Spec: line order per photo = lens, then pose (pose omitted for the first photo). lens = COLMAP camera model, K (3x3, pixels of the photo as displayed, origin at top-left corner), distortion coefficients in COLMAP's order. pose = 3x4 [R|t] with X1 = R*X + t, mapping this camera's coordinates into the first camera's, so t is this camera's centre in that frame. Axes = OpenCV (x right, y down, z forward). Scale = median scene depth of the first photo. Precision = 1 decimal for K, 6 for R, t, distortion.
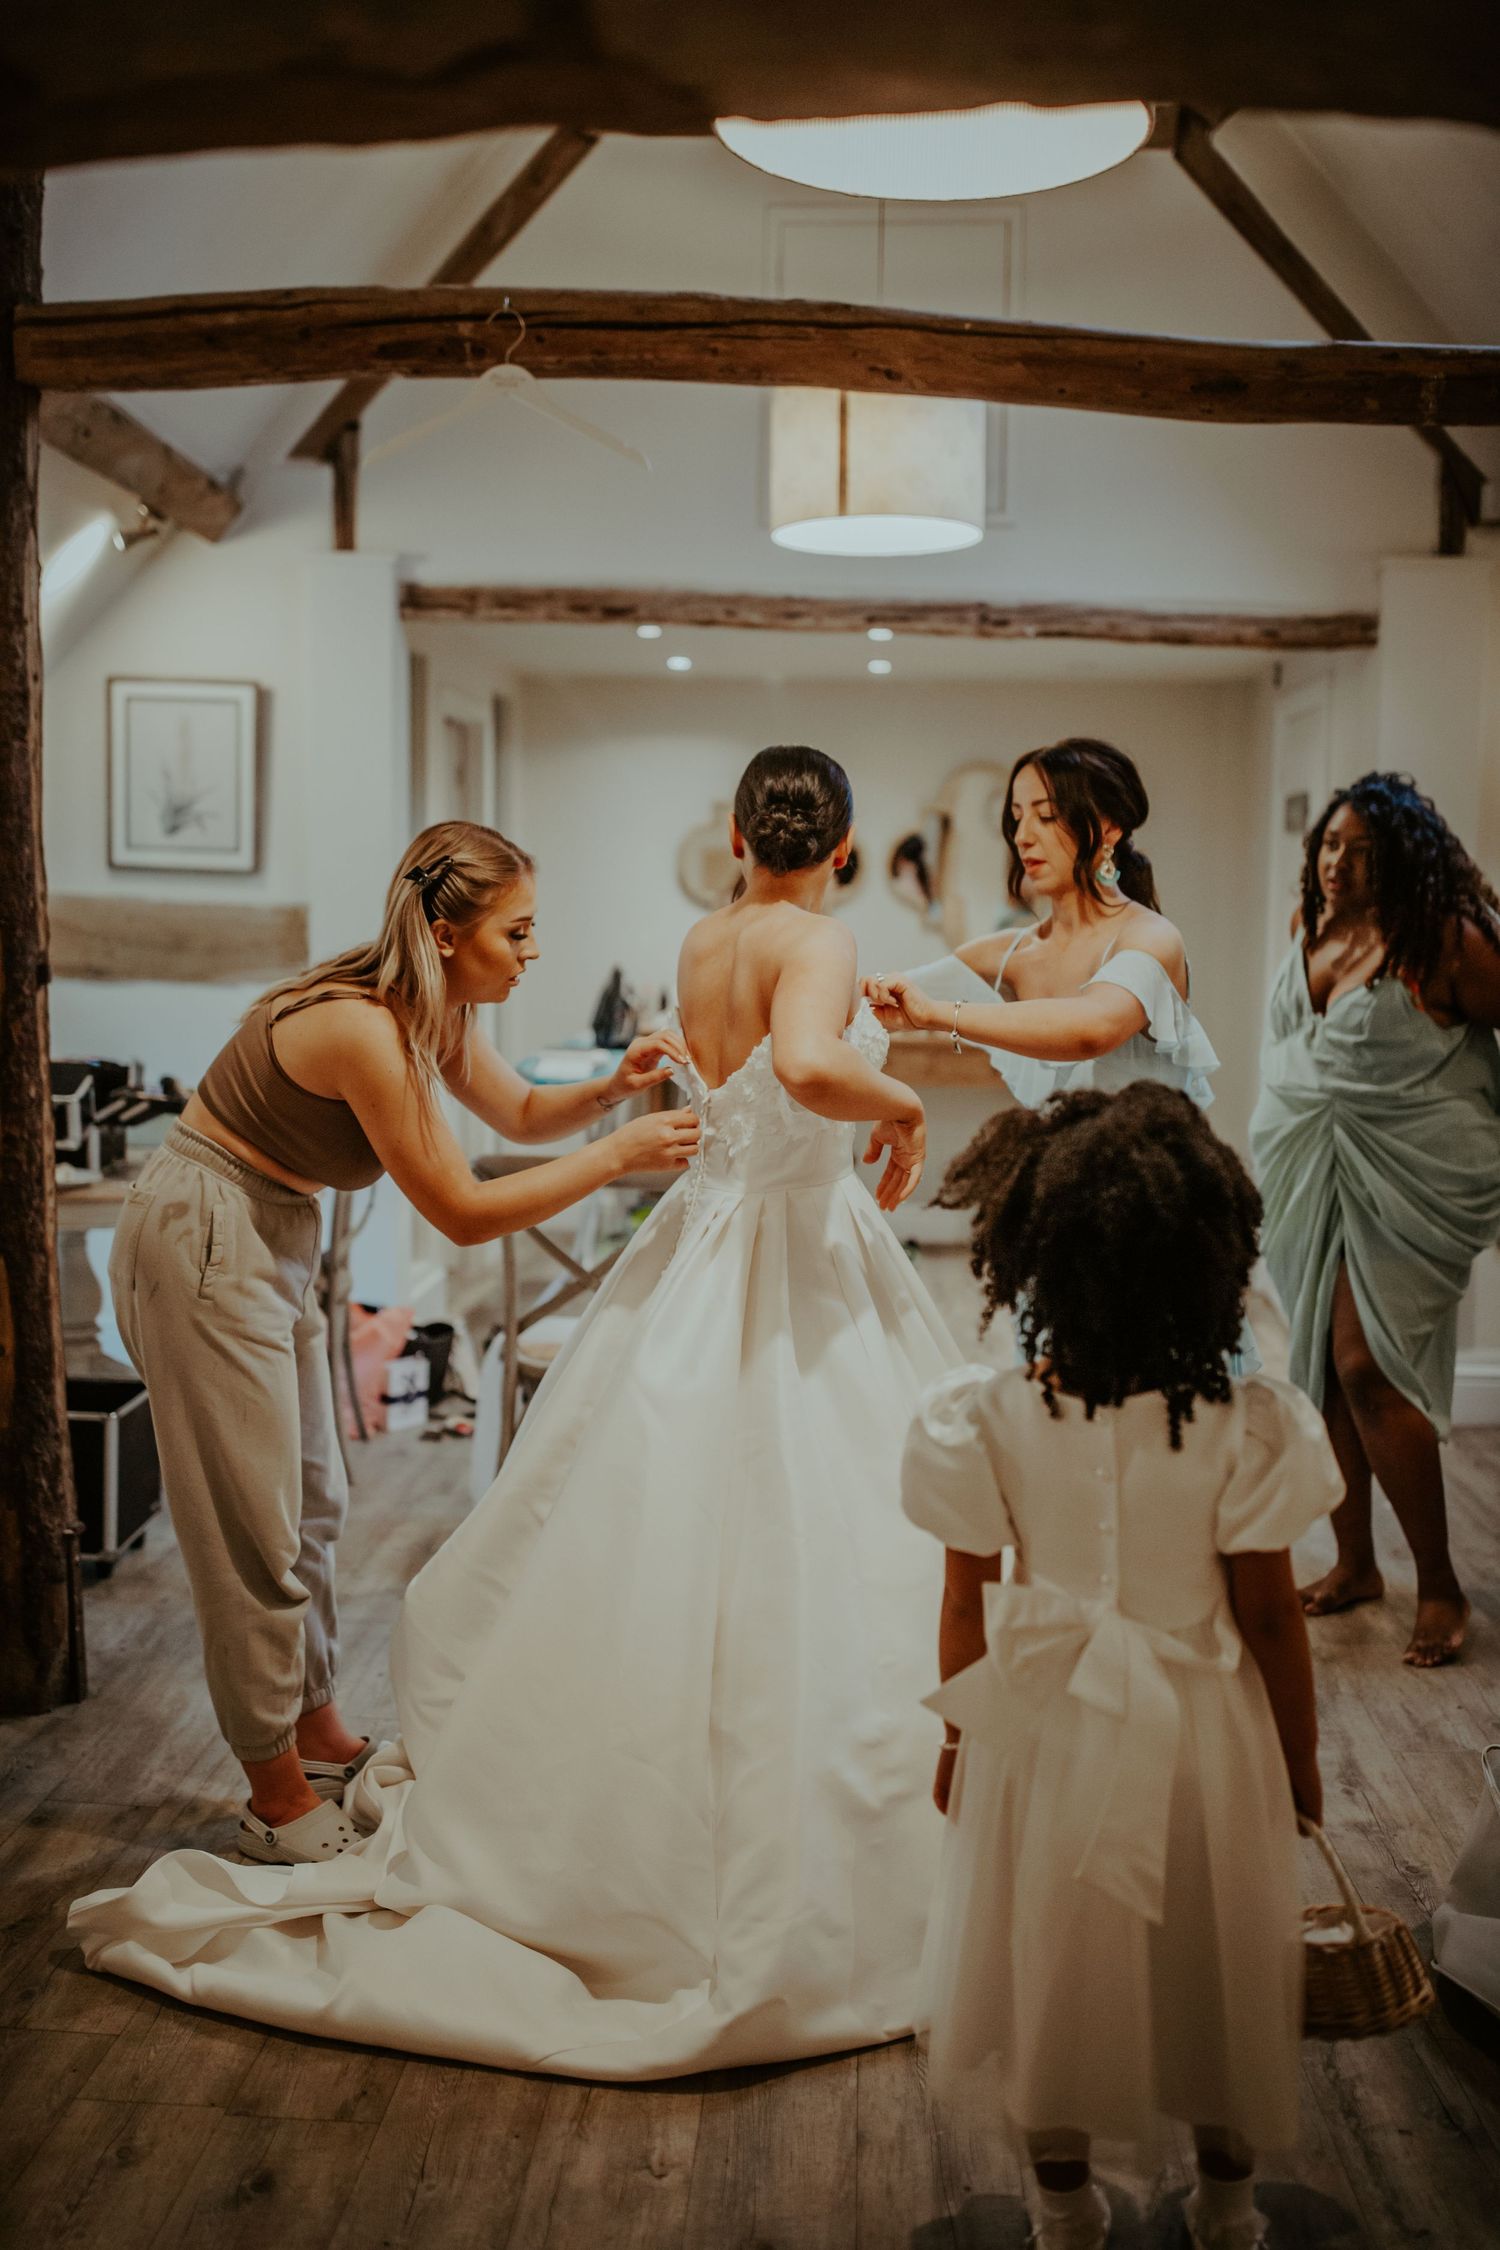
lens RADIAL K [[2085.4, 0, 741.5], [0, 2085.4, 1104.9], [0, 0, 1]] dist [-0.010379, -0.008330]
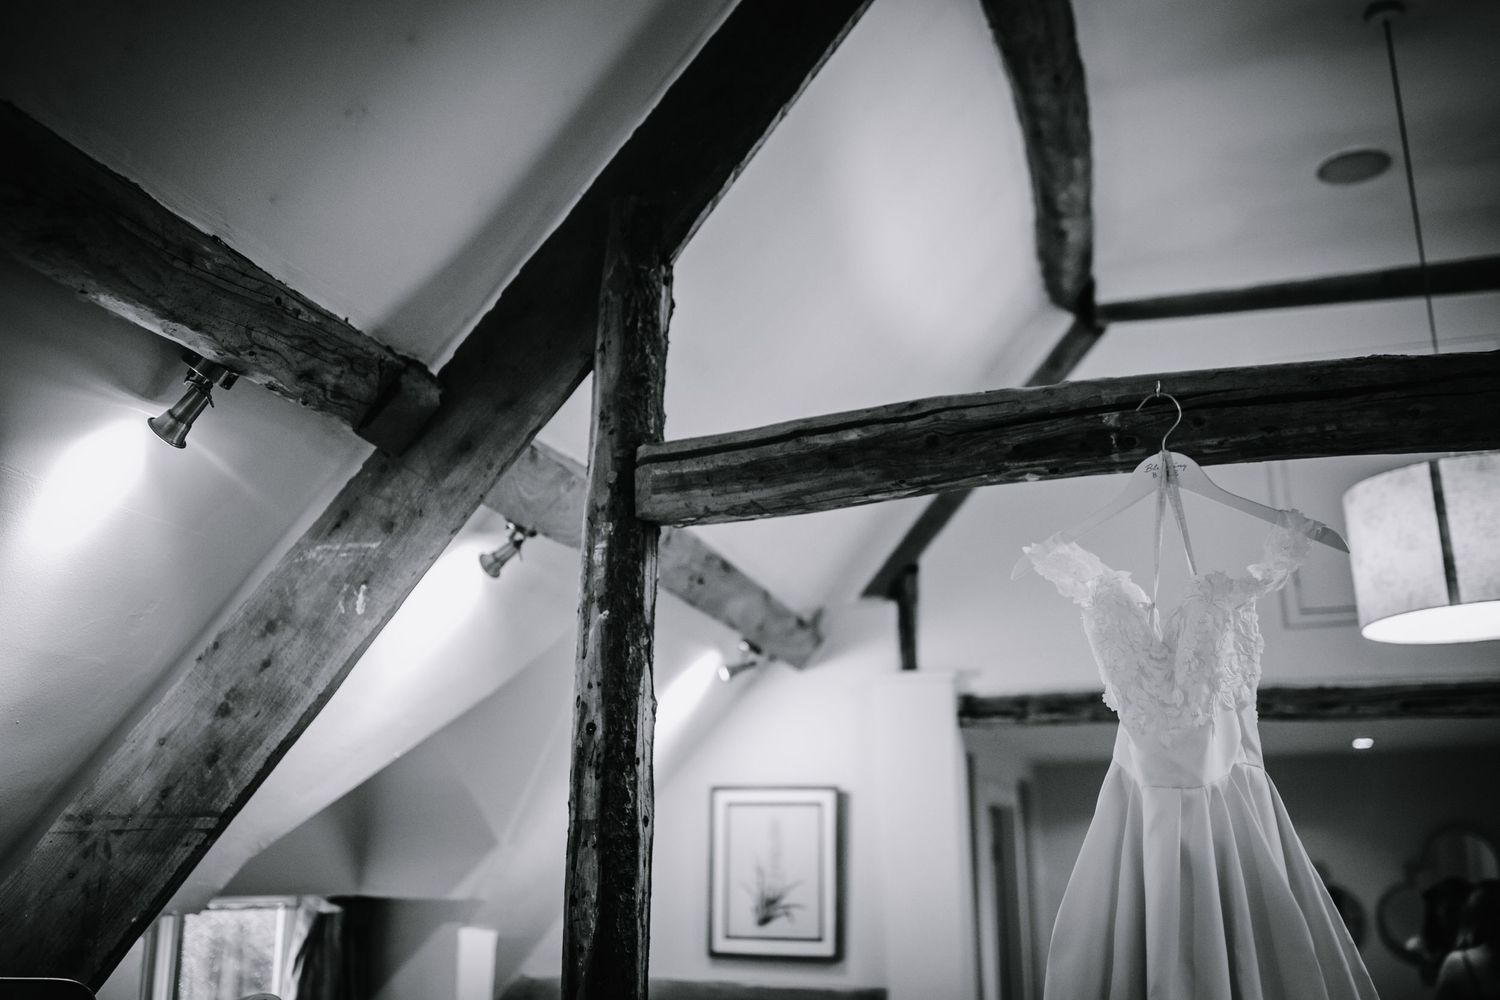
lens RADIAL K [[1463.9, 0, 750.0], [0, 1463.9, 500.0], [0, 0, 1]] dist [-0.008046, 0.002963]
pose [[0.965710, -0.086269, -0.244871, -0.091725], [-0.009338, 0.931027, -0.364832, -0.075169], [0.259455, 0.354608, 0.898296, 0.281298]]
